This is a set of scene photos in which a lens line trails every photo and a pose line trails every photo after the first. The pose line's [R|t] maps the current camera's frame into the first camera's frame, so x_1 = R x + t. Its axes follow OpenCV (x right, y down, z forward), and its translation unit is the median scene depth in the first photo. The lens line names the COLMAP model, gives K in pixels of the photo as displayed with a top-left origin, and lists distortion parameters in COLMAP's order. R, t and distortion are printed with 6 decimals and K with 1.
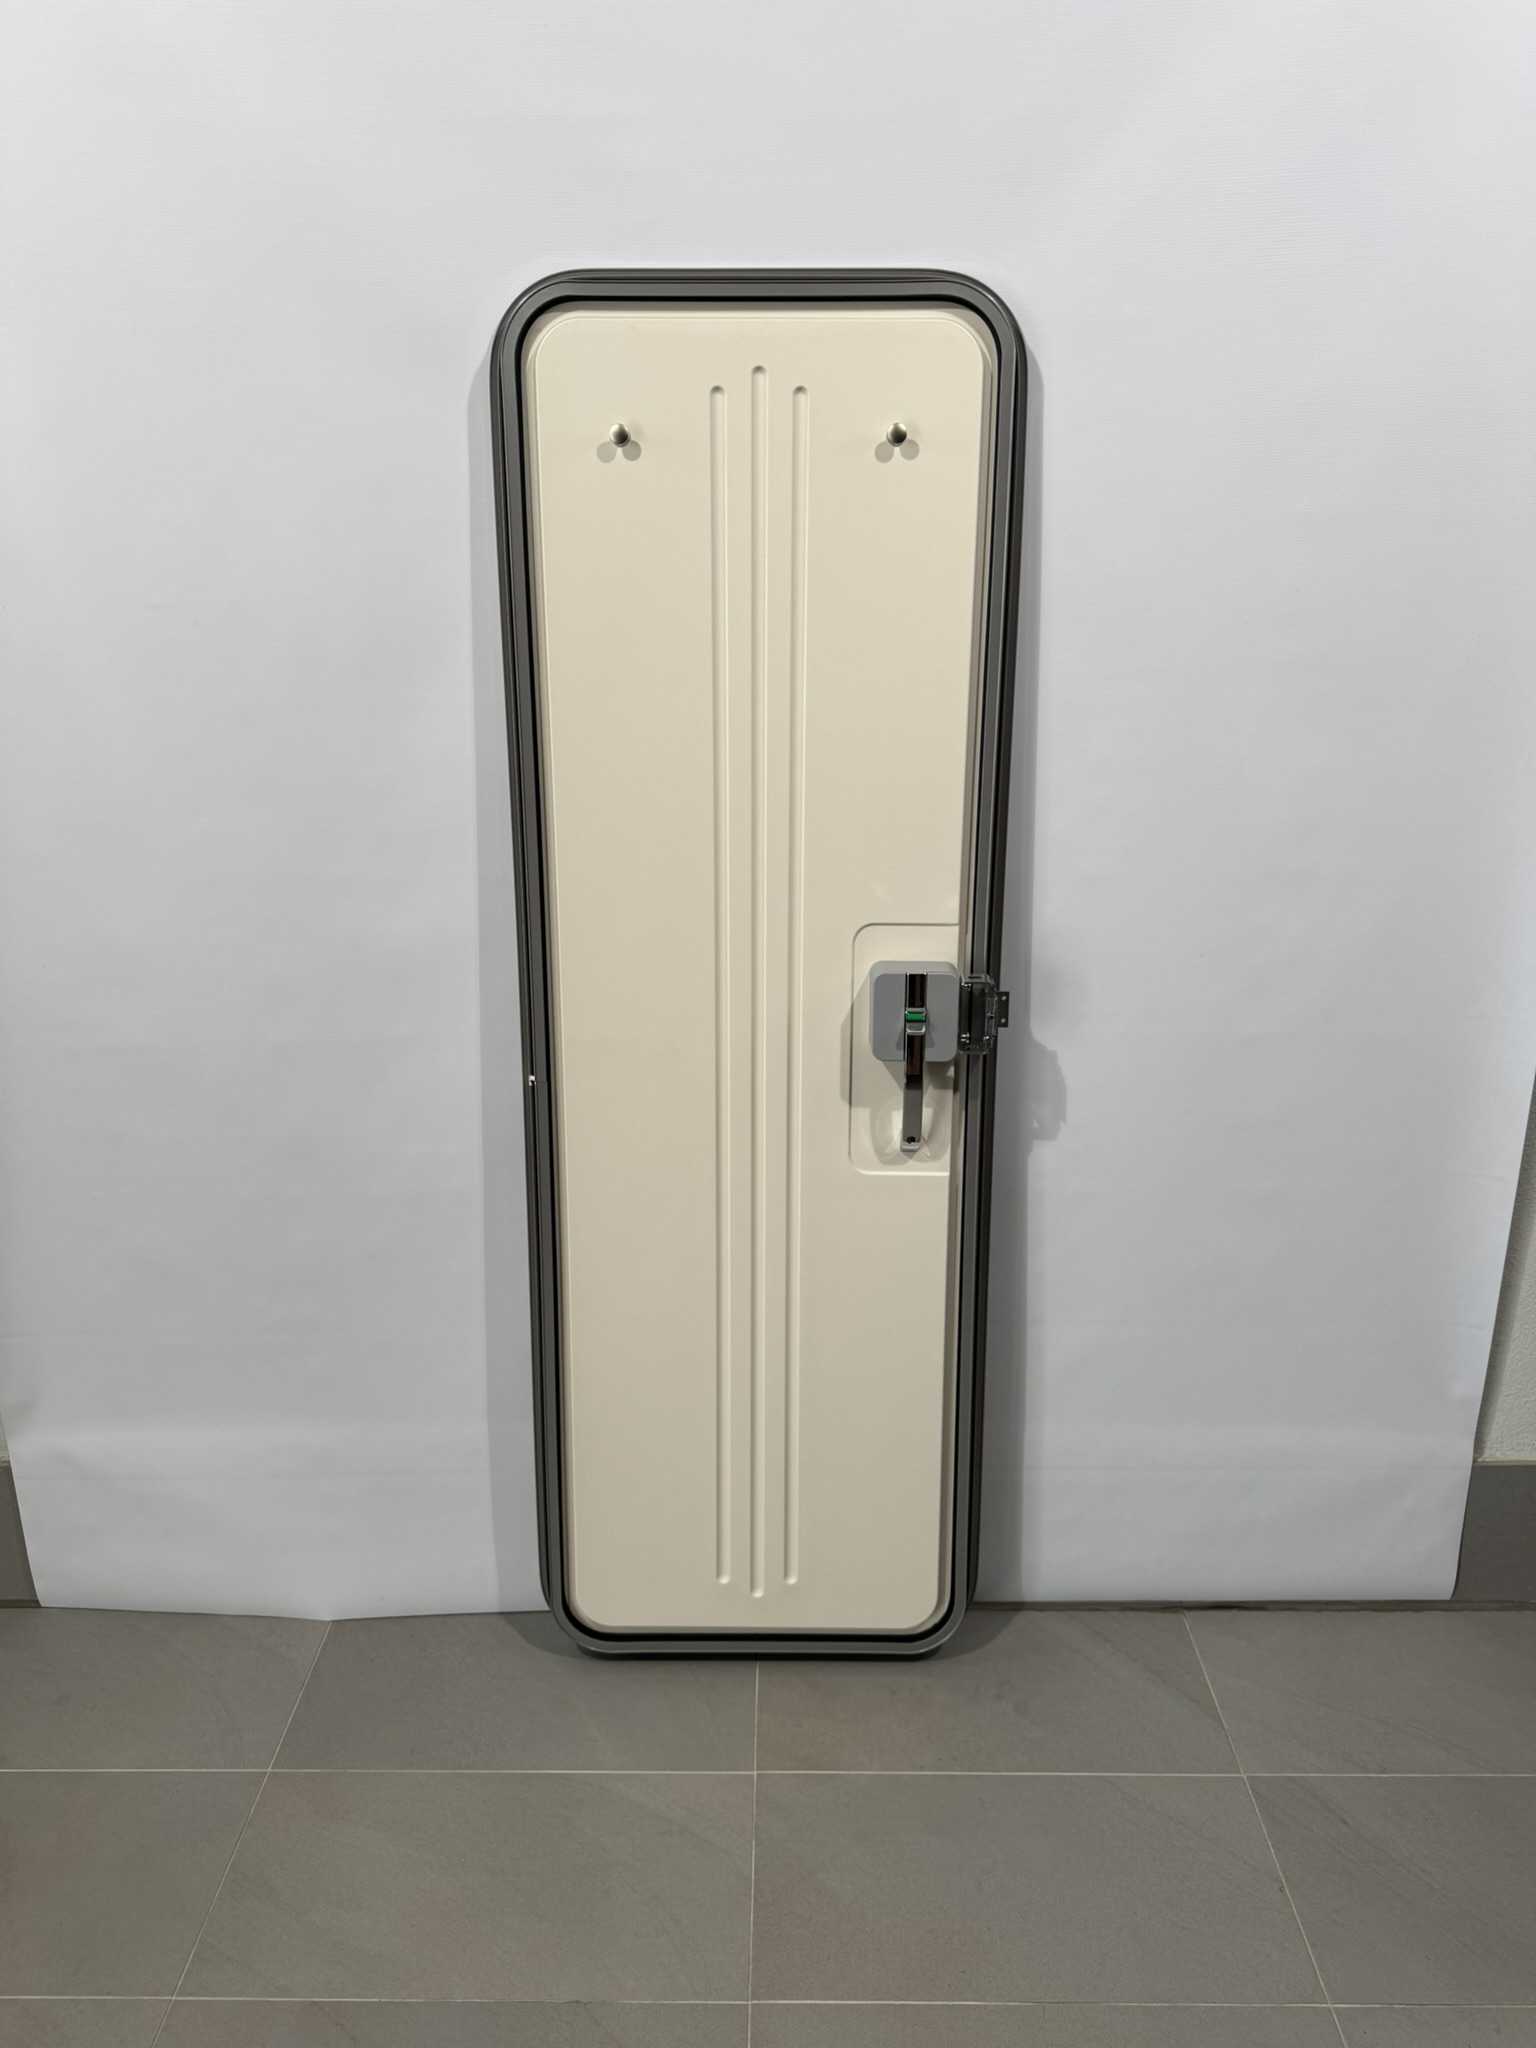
lens RADIAL K [[1450.2, 0, 768.0], [0, 1450.2, 1024.0], [0, 0, 1]] dist [0.040887, -0.002213]
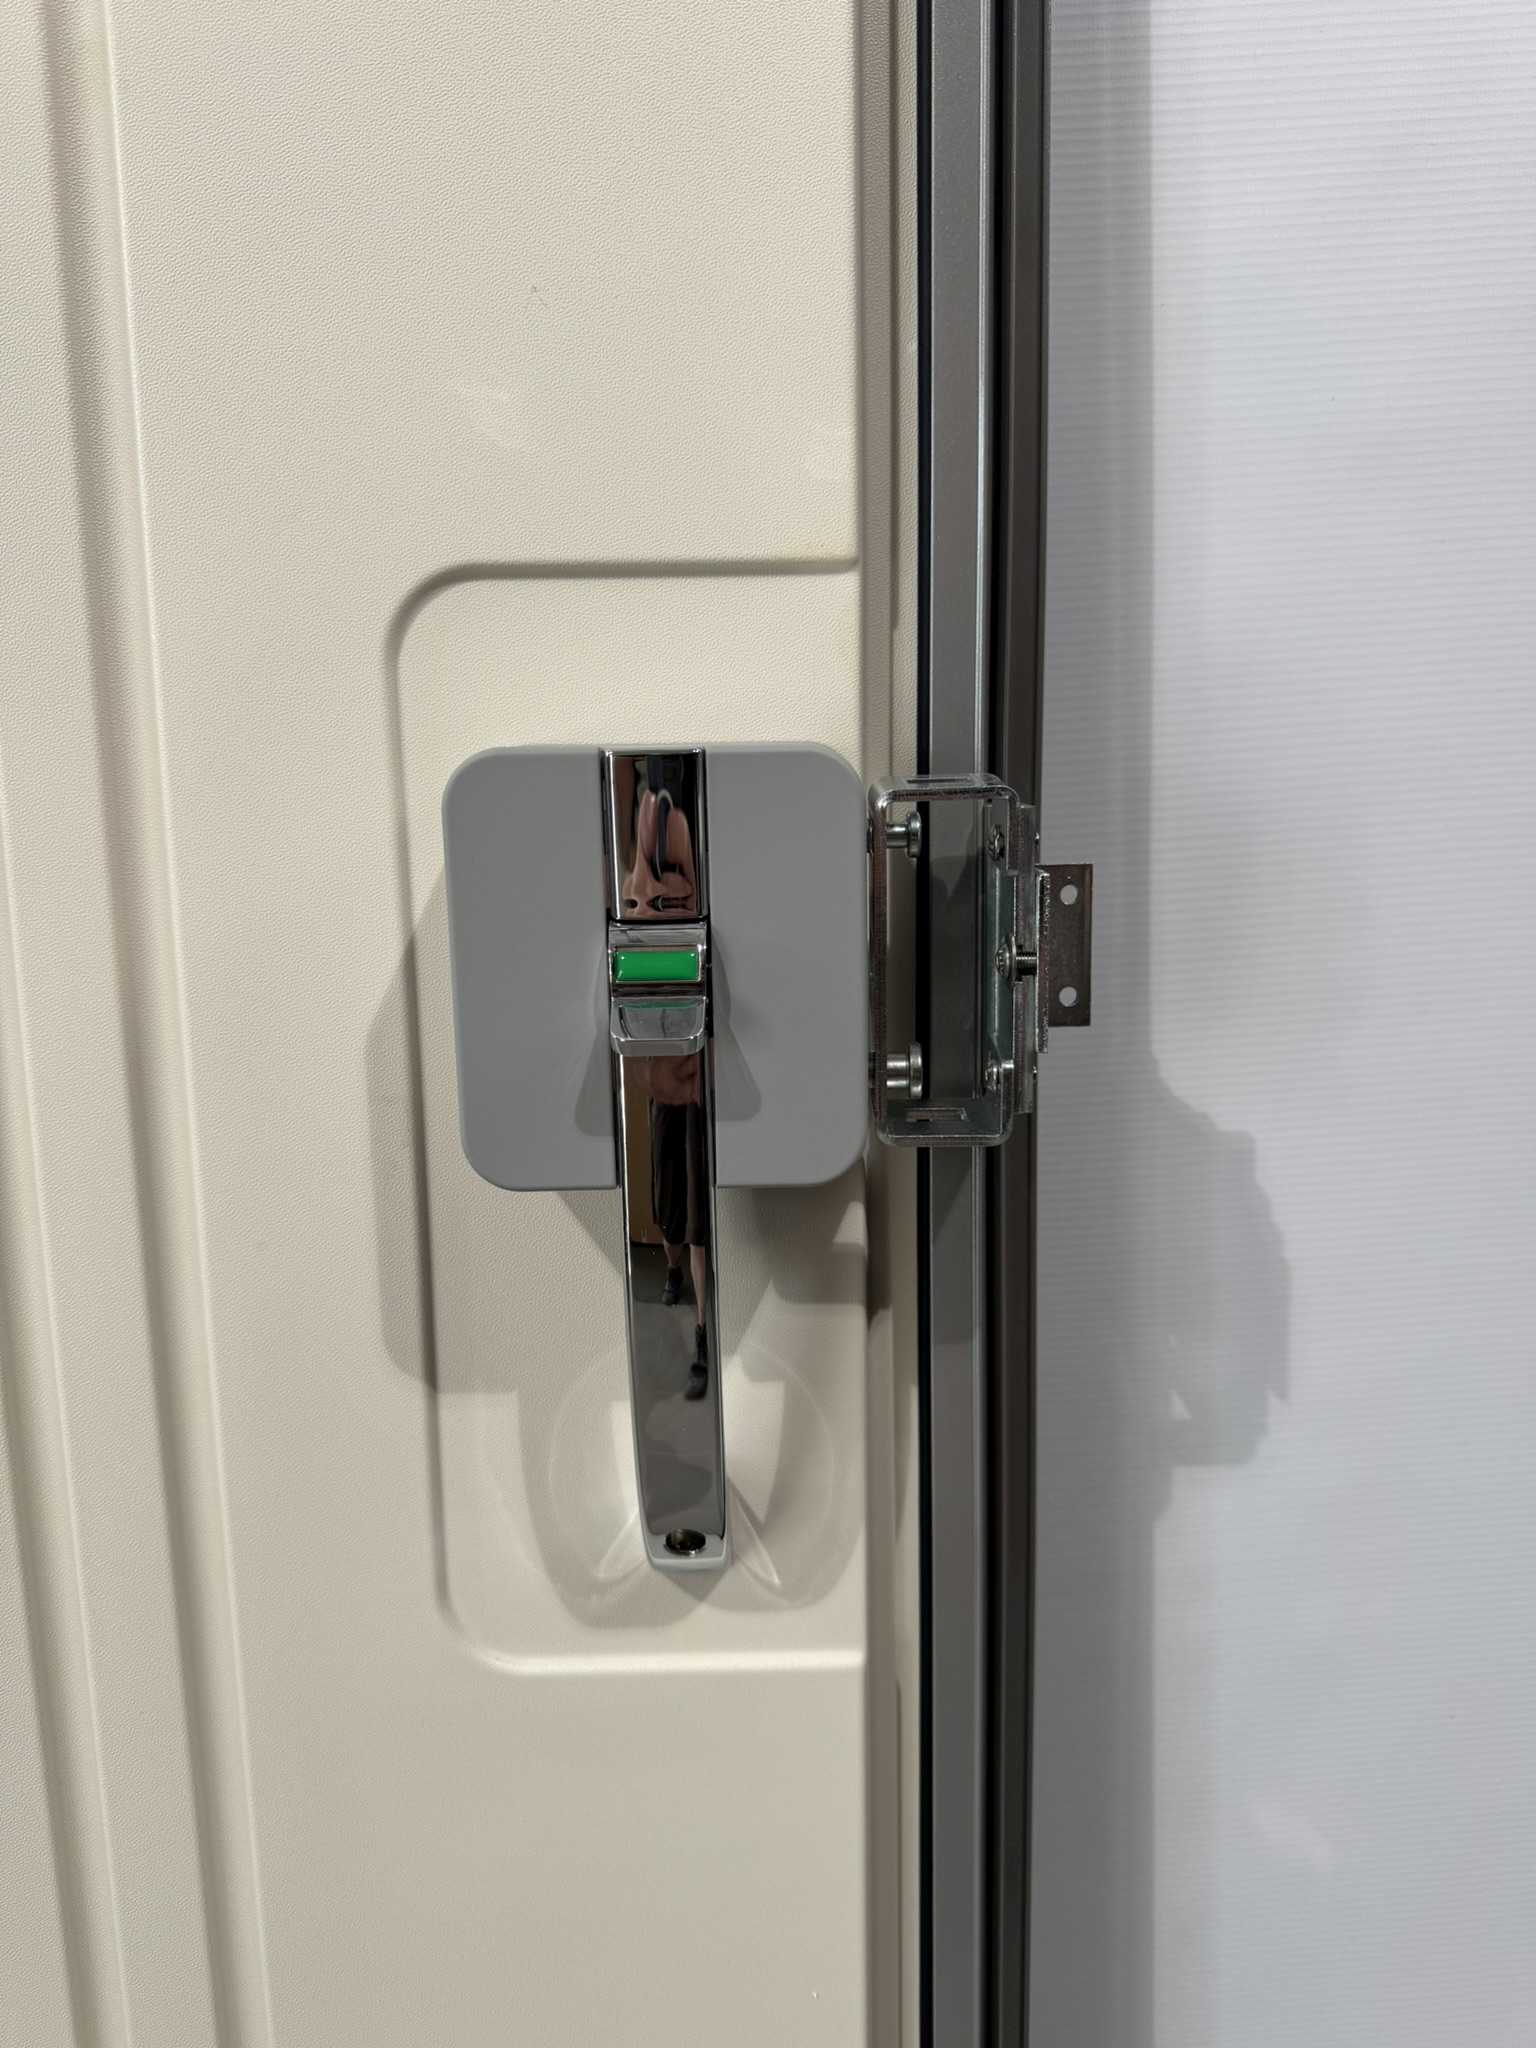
lens RADIAL K [[1450.2, 0, 768.0], [0, 1450.2, 1024.0], [0, 0, 1]] dist [0.040887, -0.002213]
pose [[0.999144, -0.027681, 0.030737, 0.105663], [0.030482, 0.995034, -0.094753, 0.021899], [-0.027962, 0.095609, 0.995026, 0.759362]]
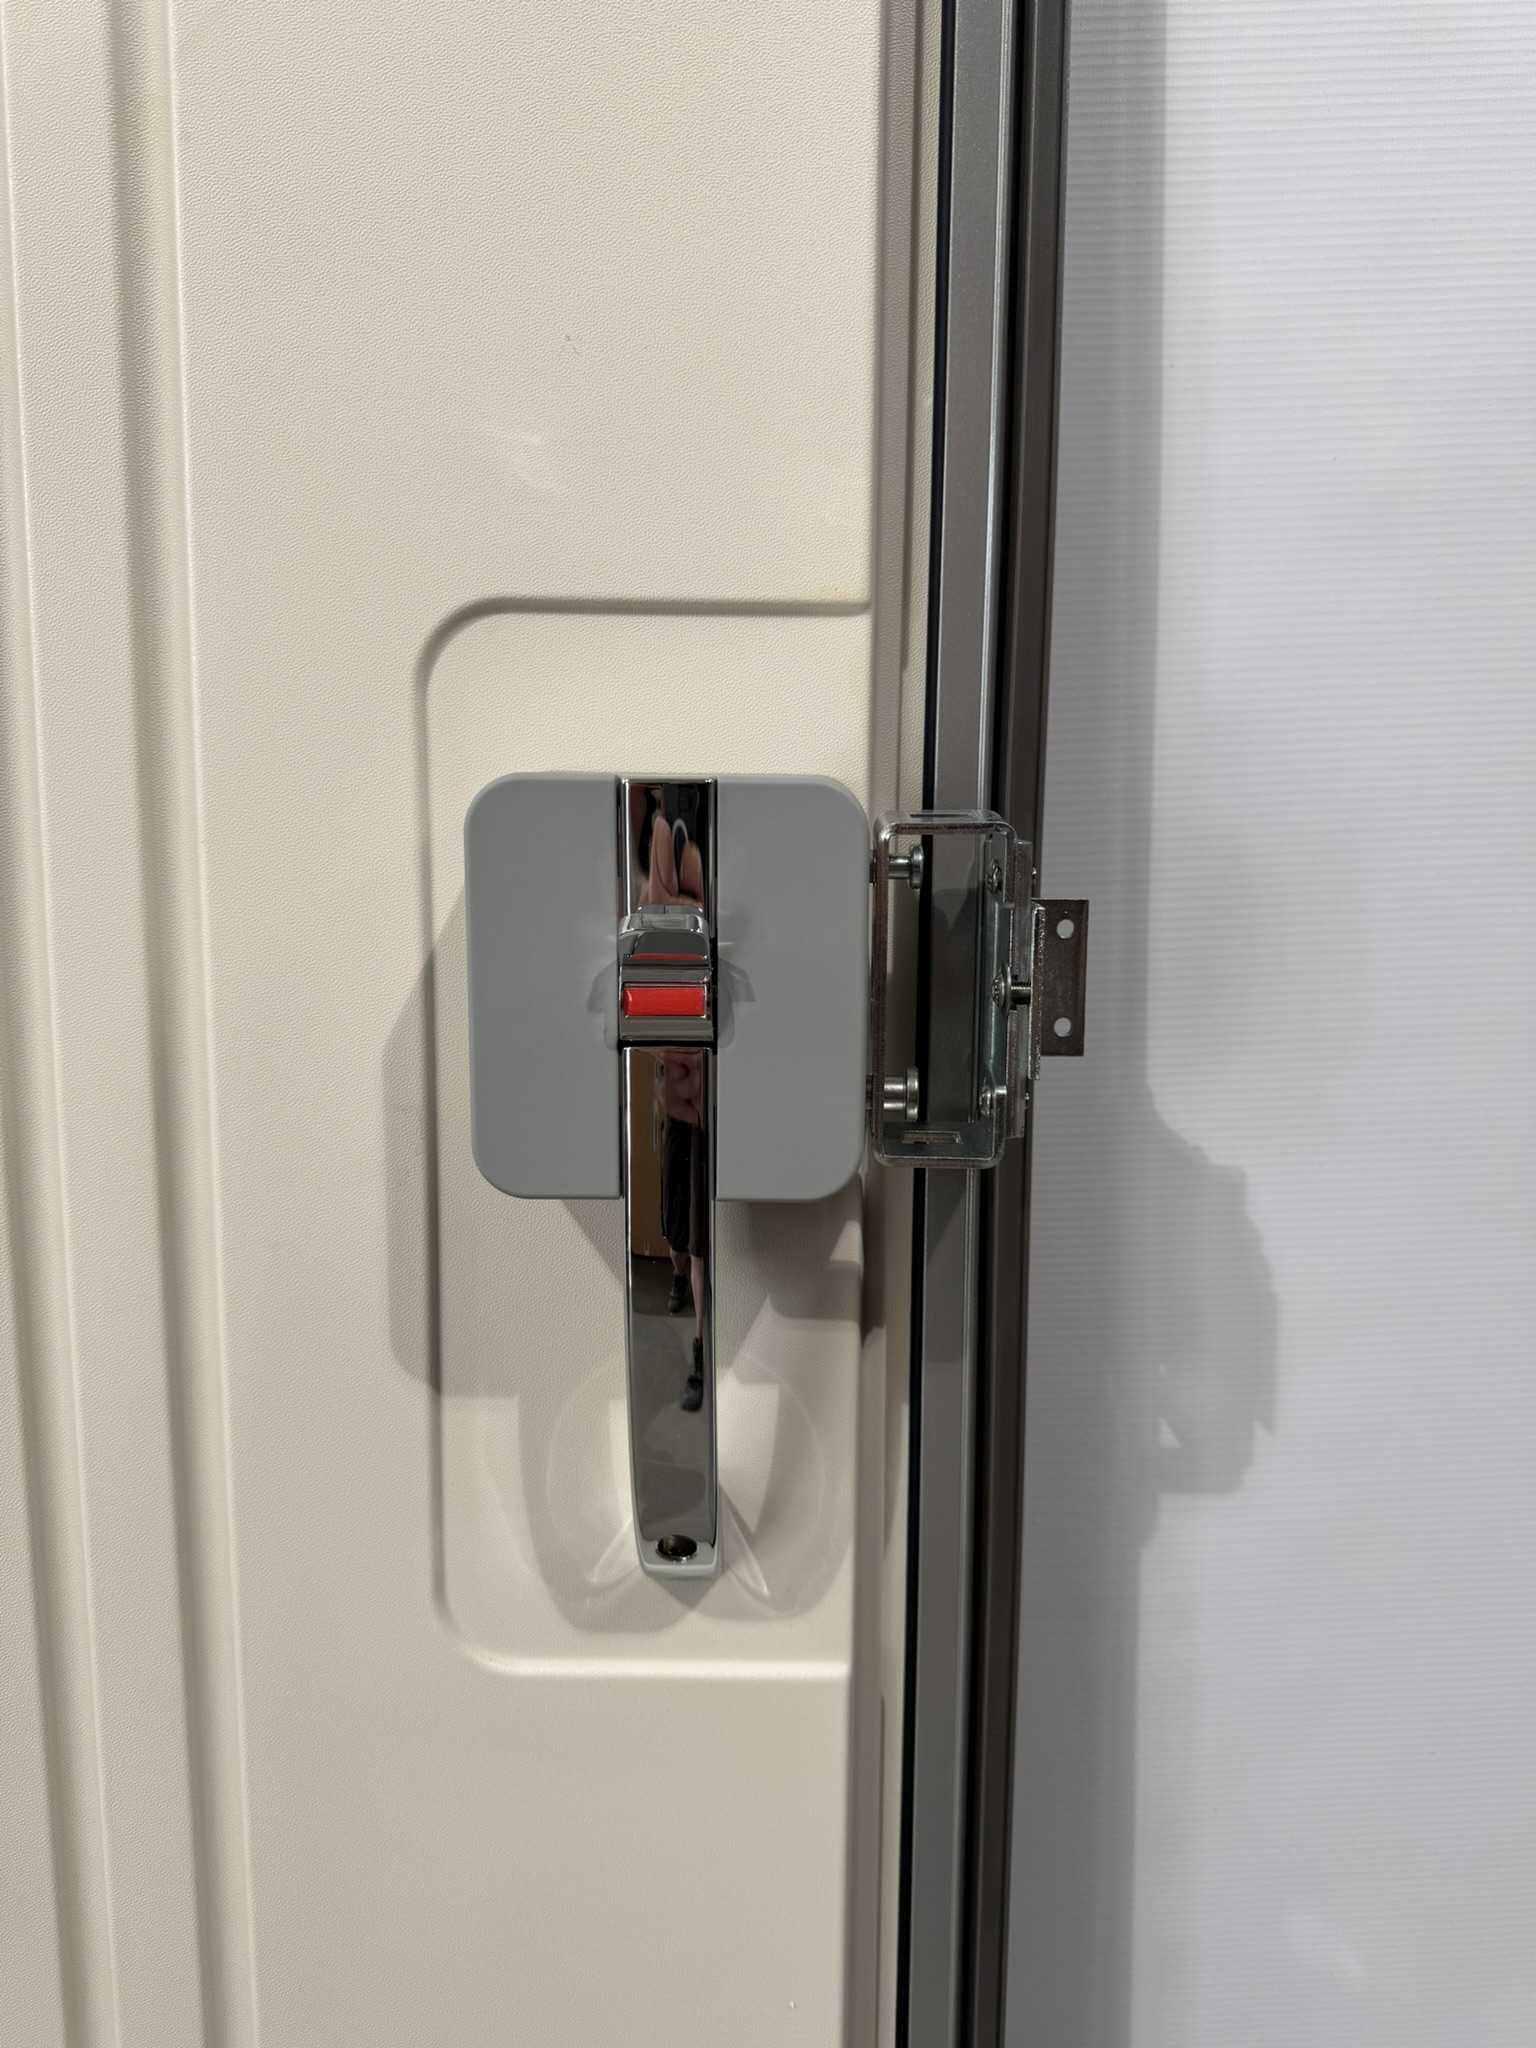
lens RADIAL K [[1450.2, 0, 768.0], [0, 1450.2, 1024.0], [0, 0, 1]] dist [0.040887, -0.002213]
pose [[0.999777, 0.000907, 0.021091, 0.107078], [0.001552, 0.993220, -0.116240, 0.024164], [-0.021054, 0.116247, 0.992997, 0.751822]]
